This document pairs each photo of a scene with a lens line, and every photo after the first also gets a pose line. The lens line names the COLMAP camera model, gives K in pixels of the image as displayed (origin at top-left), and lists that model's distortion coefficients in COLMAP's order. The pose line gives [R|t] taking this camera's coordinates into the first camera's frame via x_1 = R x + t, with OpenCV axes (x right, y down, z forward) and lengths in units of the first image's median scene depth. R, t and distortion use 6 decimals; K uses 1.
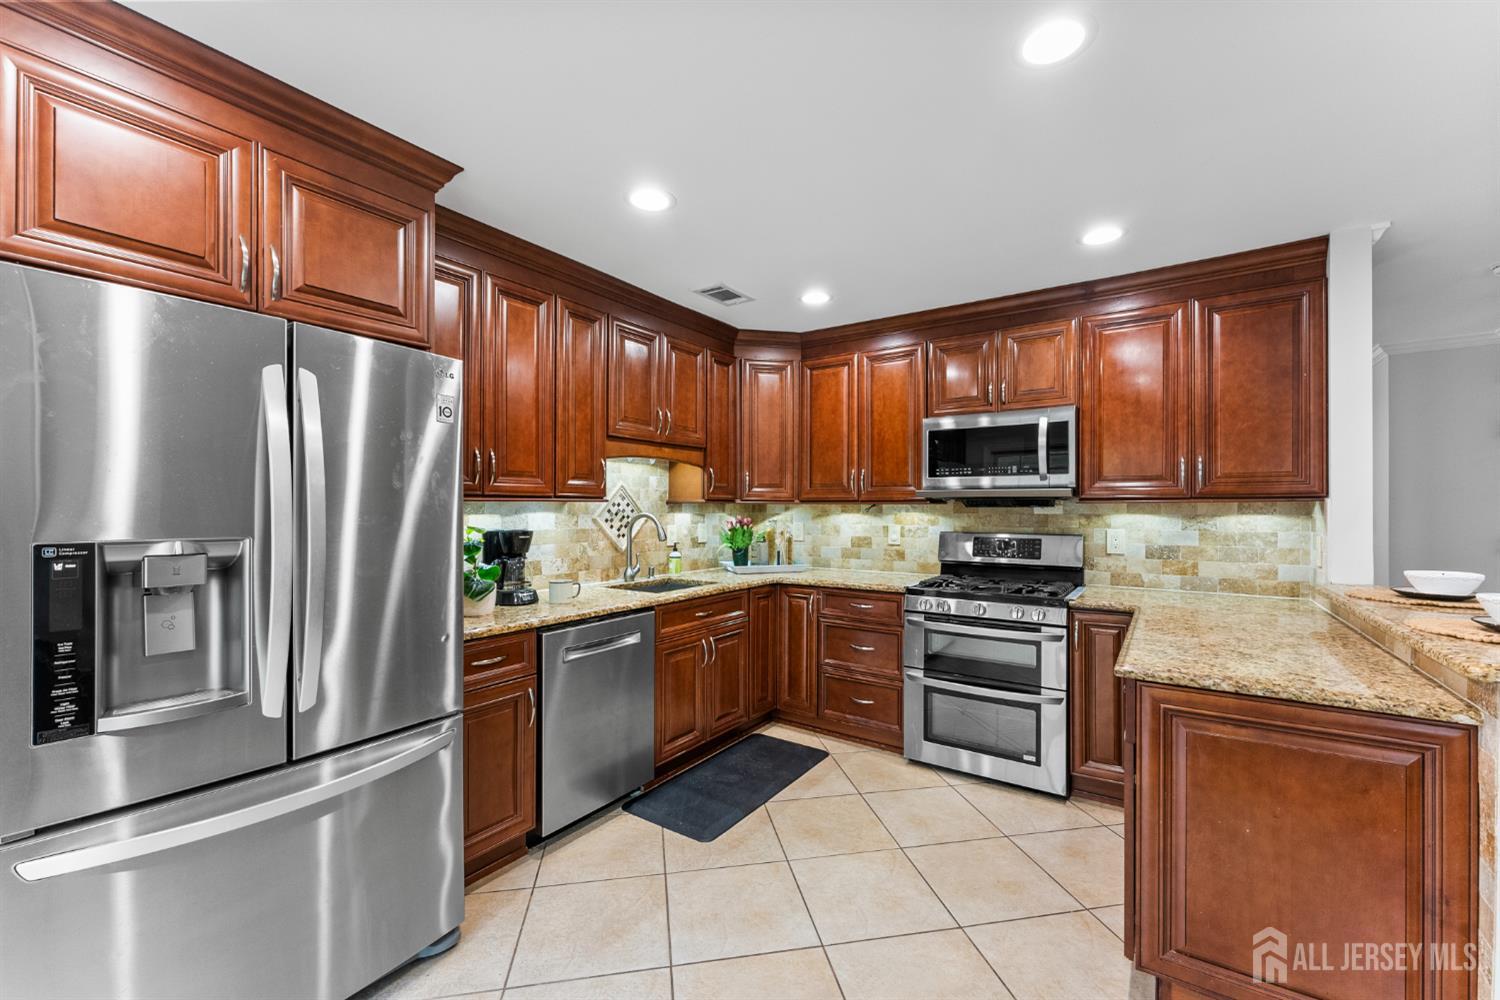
lens RADIAL K [[605.2, 0, 754.5], [0, 605.2, 507.4], [0, 0, 1]] dist [0.000254, -0.000441]
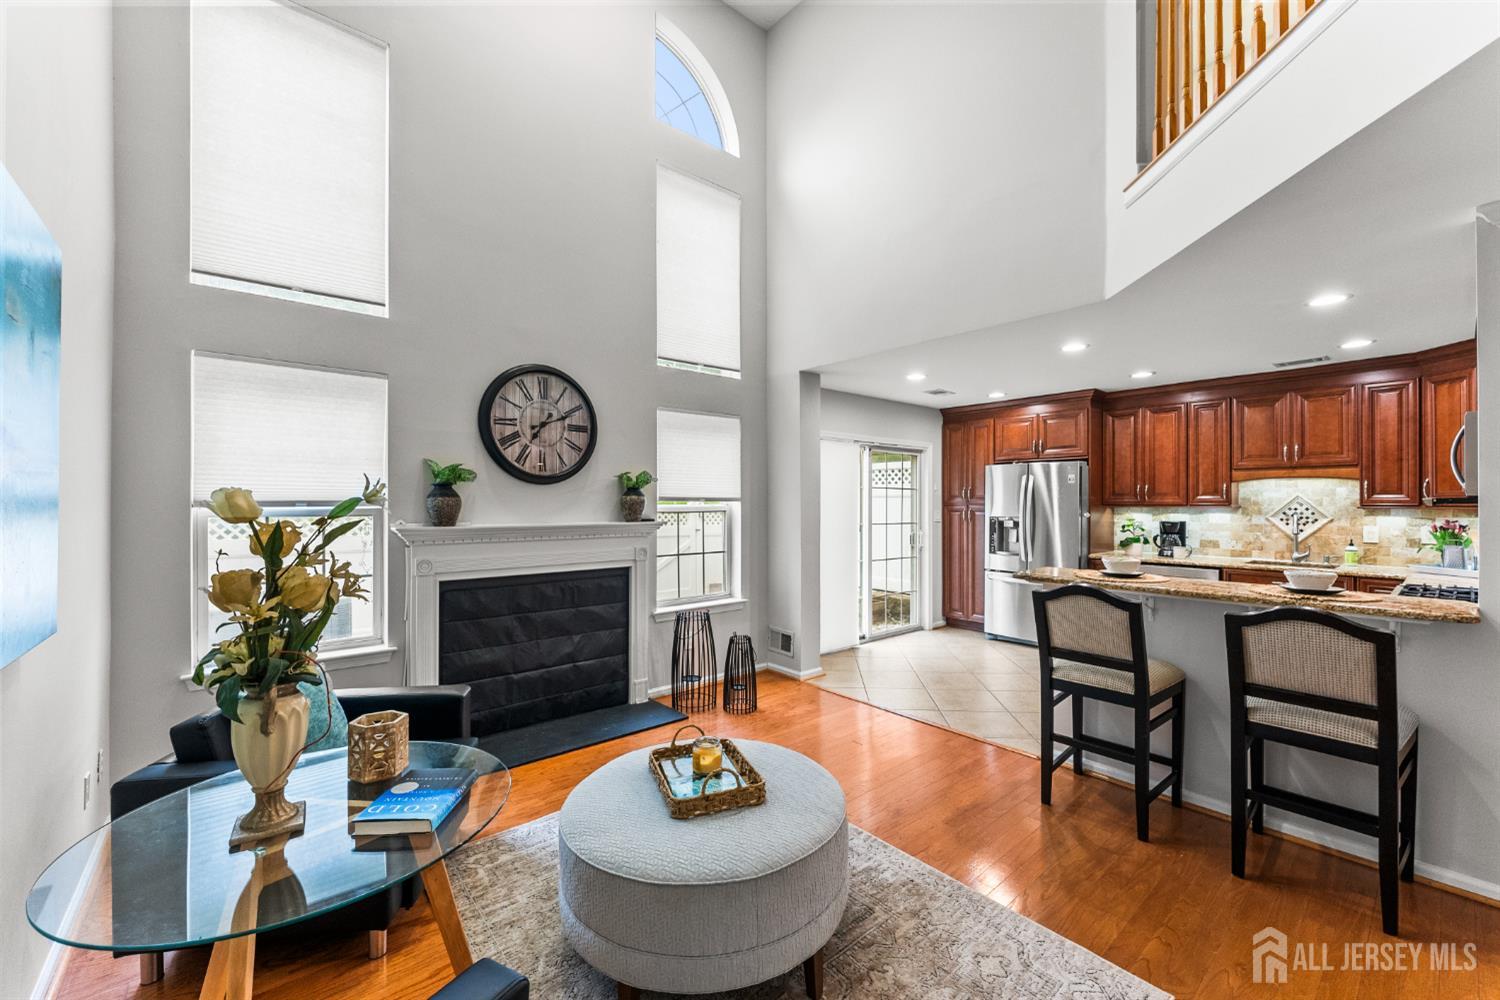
lens RADIAL K [[605.2, 0, 764.5], [0, 605.2, 497.0], [0, 0, 1]] dist [0.000254, -0.000441]
pose [[-0.243282, -0.009240, -0.969912, 1.773585], [0.000668, 0.999953, -0.009694, -0.024366], [0.969955, -0.003007, -0.243265, 0.142060]]
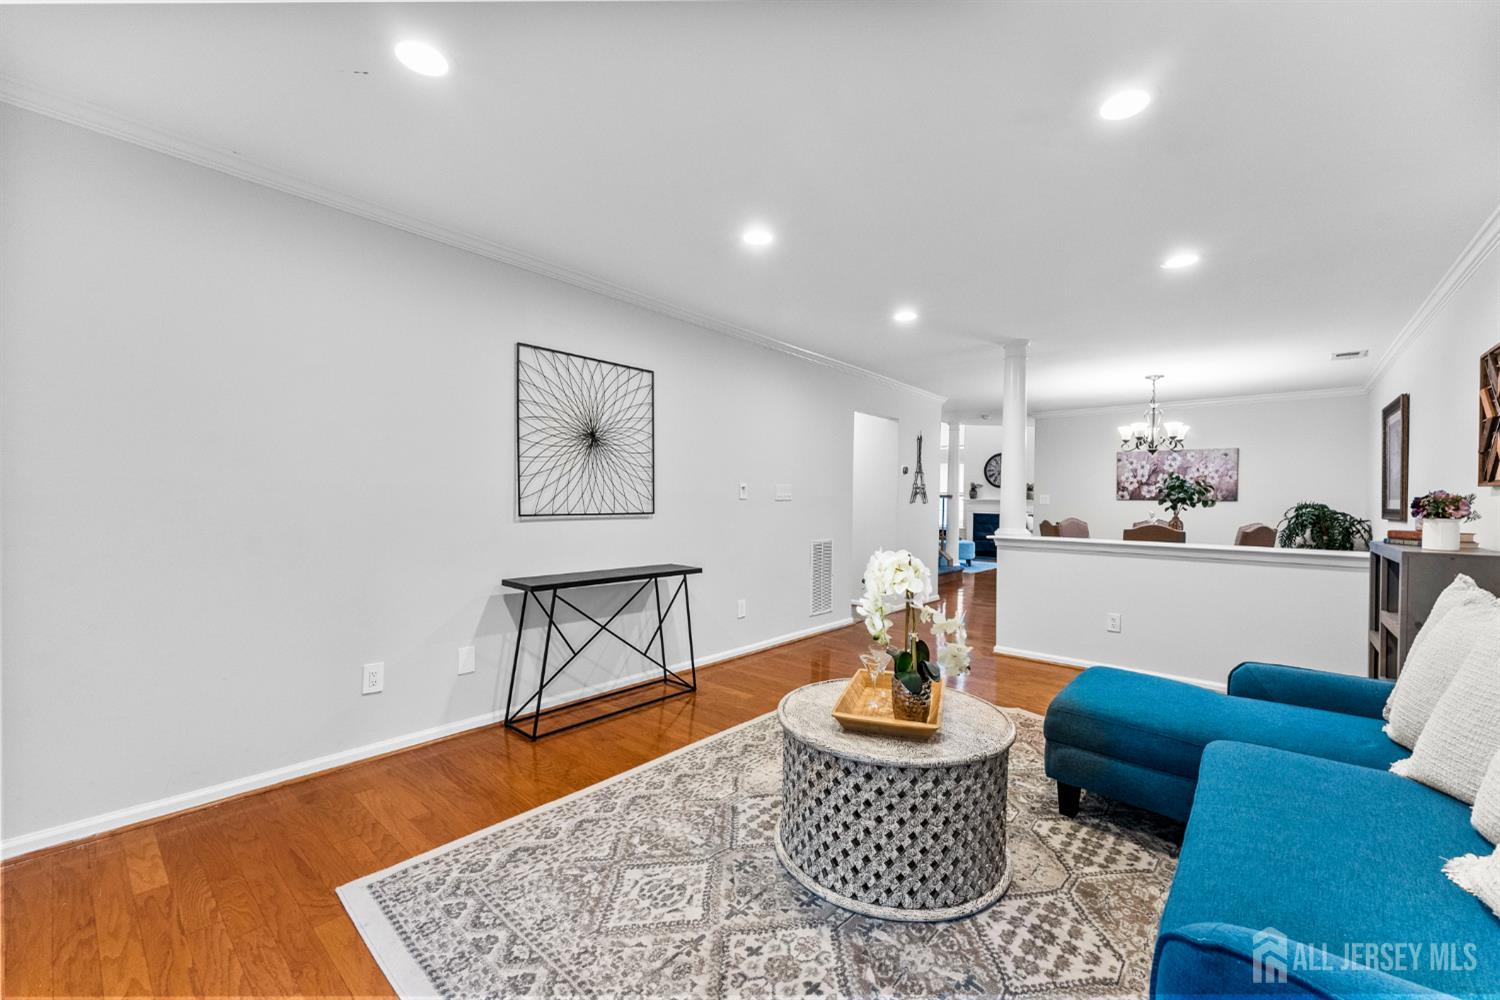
lens RADIAL K [[605.2, 0, 762.3], [0, 605.2, 499.9], [0, 0, 1]] dist [0.000254, -0.000441]
pose [[-0.995608, -0.018788, 0.091714, 1.991394], [-0.018965, 0.999820, -0.001061, 0.061081], [-0.091677, -0.002795, -0.995785, 4.021815]]
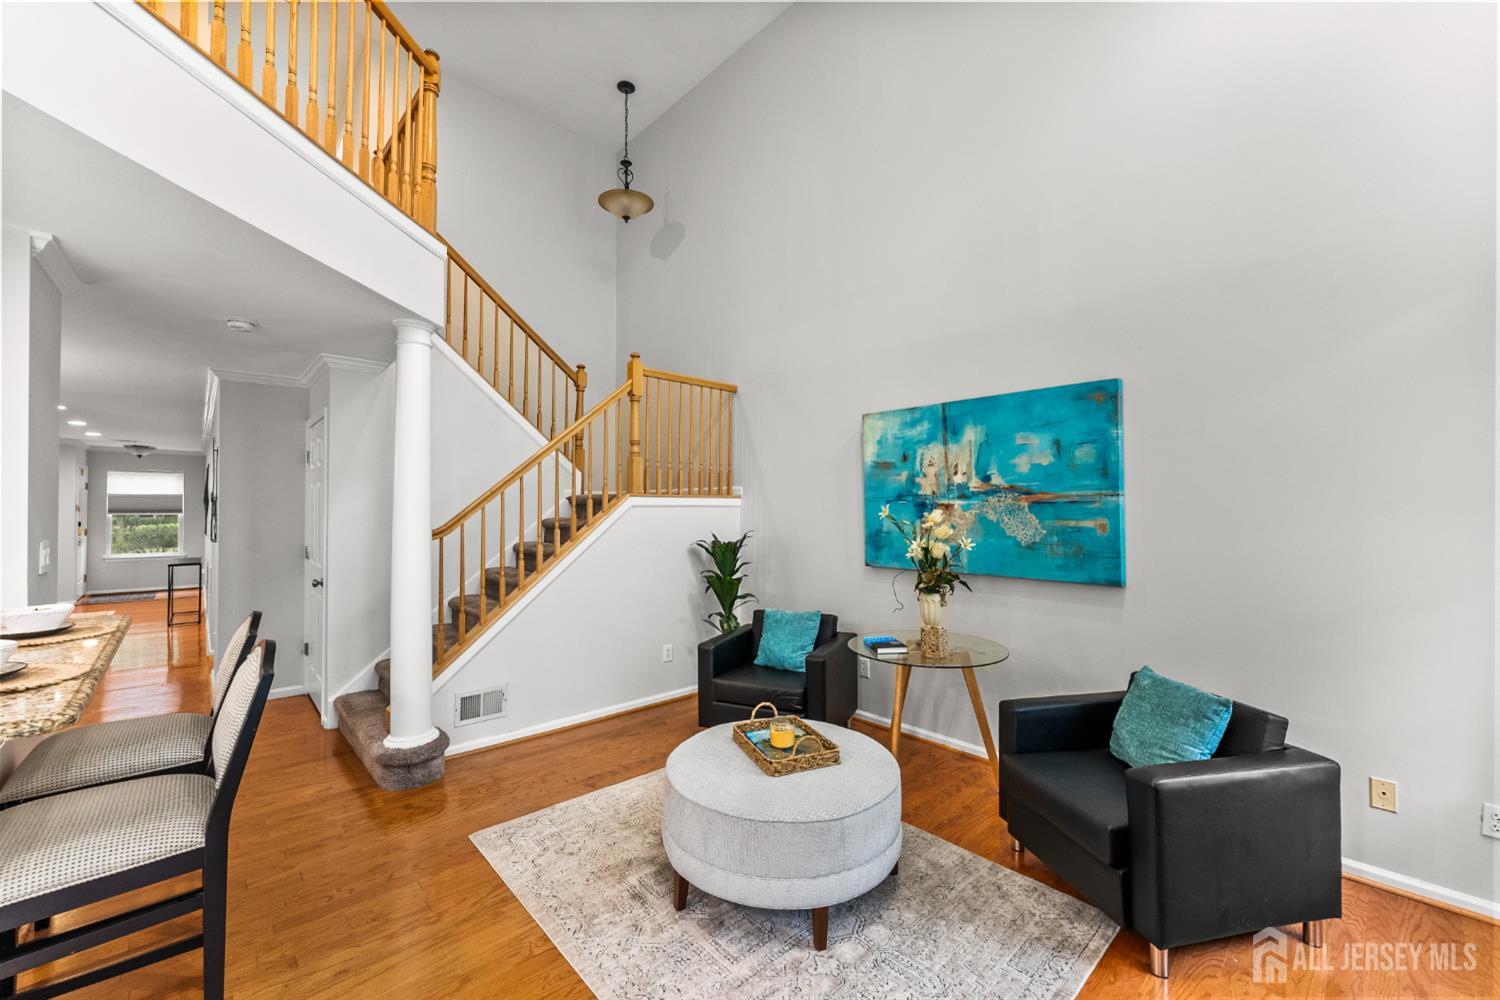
lens RADIAL K [[605.2, 0, 755.0], [0, 605.2, 502.7], [0, 0, 1]] dist [0.000254, -0.000441]
pose [[0.221544, 0.007321, 0.975123, 0.300240], [-0.002427, 0.999973, -0.006957, -0.039261], [-0.975147, -0.000825, 0.221556, -0.236778]]
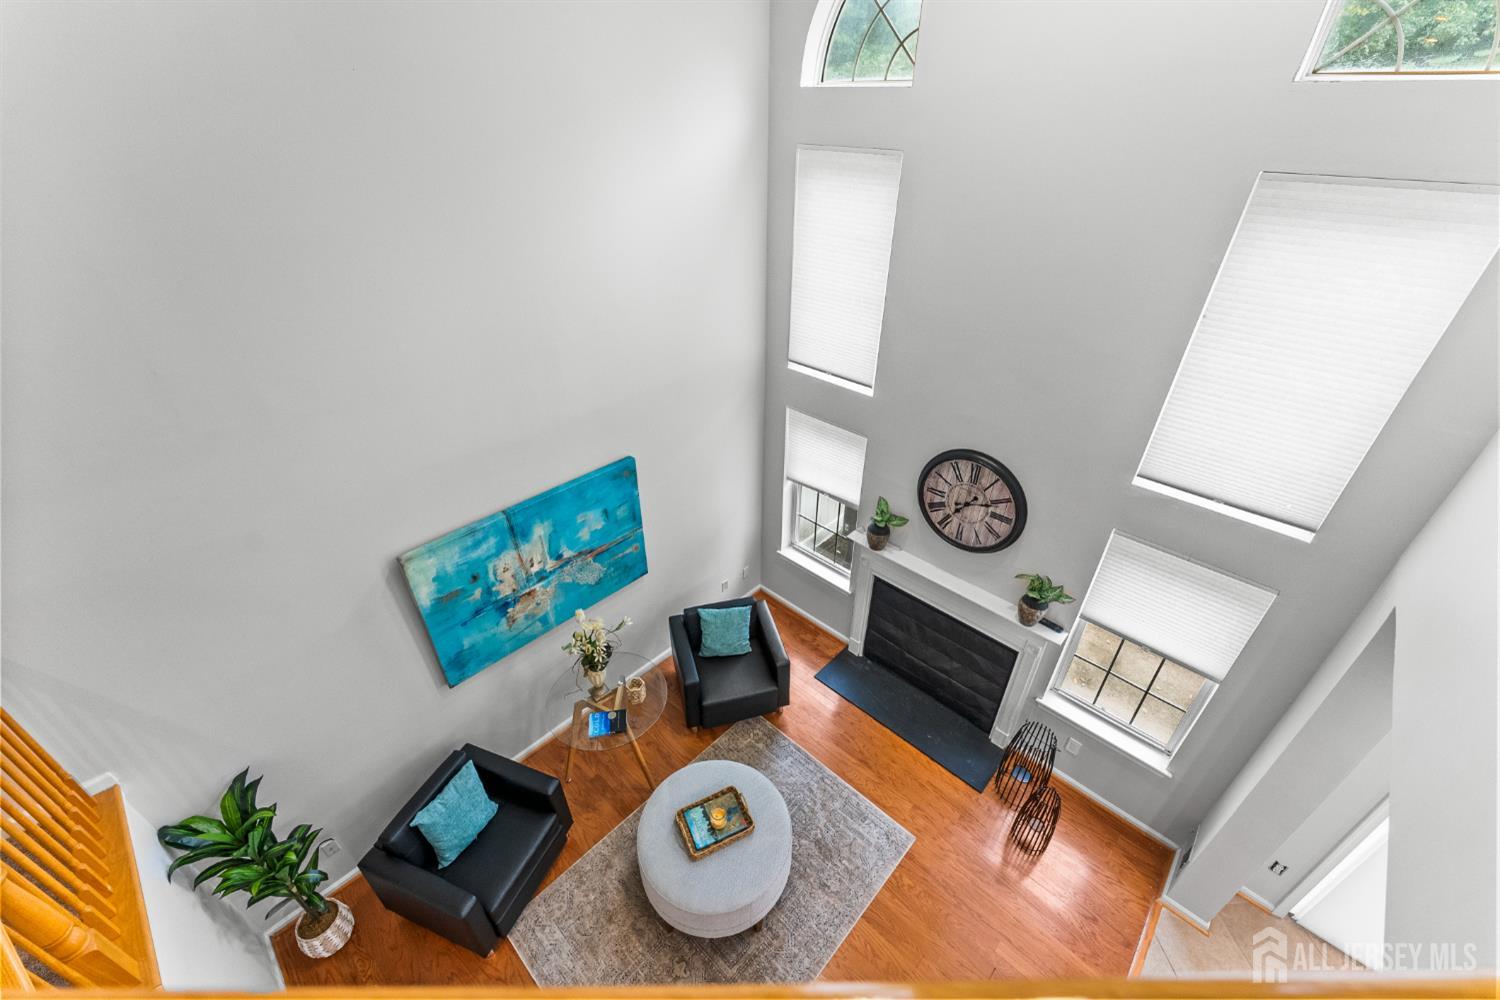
lens RADIAL K [[605.2, 0, 760.0], [0, 605.2, 499.4], [0, 0, 1]] dist [0.000254, -0.000441]
pose [[-0.989266, -0.091947, 0.113572, 0.947064], [-0.015920, 0.840406, 0.541723, -0.931304], [-0.145256, 0.534101, -0.832849, 0.568058]]
